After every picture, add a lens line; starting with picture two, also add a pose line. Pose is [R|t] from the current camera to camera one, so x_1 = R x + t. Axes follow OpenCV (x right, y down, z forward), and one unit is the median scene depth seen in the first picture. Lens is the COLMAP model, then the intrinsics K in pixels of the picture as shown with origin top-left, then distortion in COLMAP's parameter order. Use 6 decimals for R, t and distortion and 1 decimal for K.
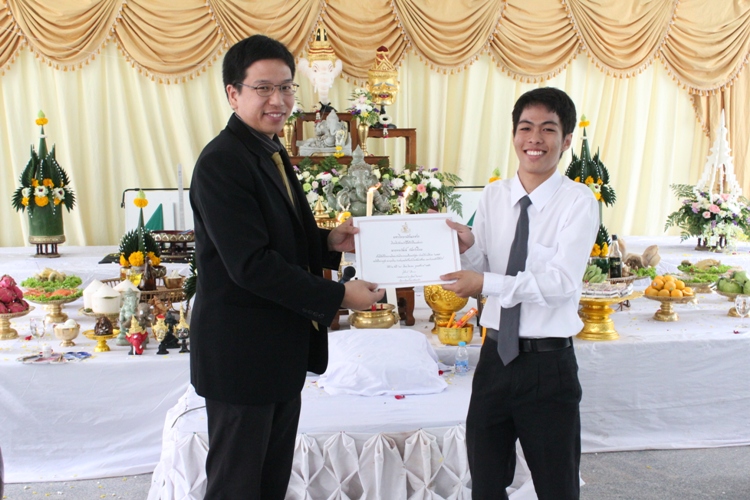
lens RADIAL K [[928.4, 0, 377.5], [0, 928.4, 250.7], [0, 0, 1]] dist [-0.087039, 0.134771]
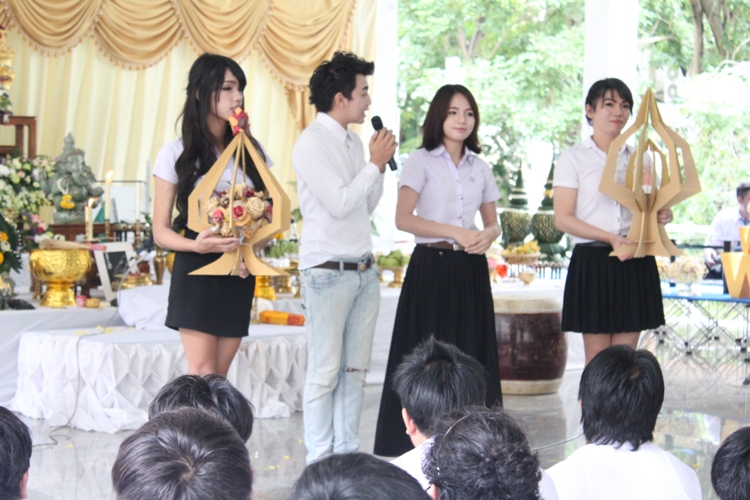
lens RADIAL K [[1836.5, 0, 374.4], [0, 1836.5, 250.1], [0, 0, 1]] dist [0.081059, 0.425922]
pose [[0.858449, -0.004927, 0.512875, -0.610398], [0.036638, 0.997988, -0.051737, 0.106692], [-0.511588, 0.063204, 0.856903, -0.724096]]
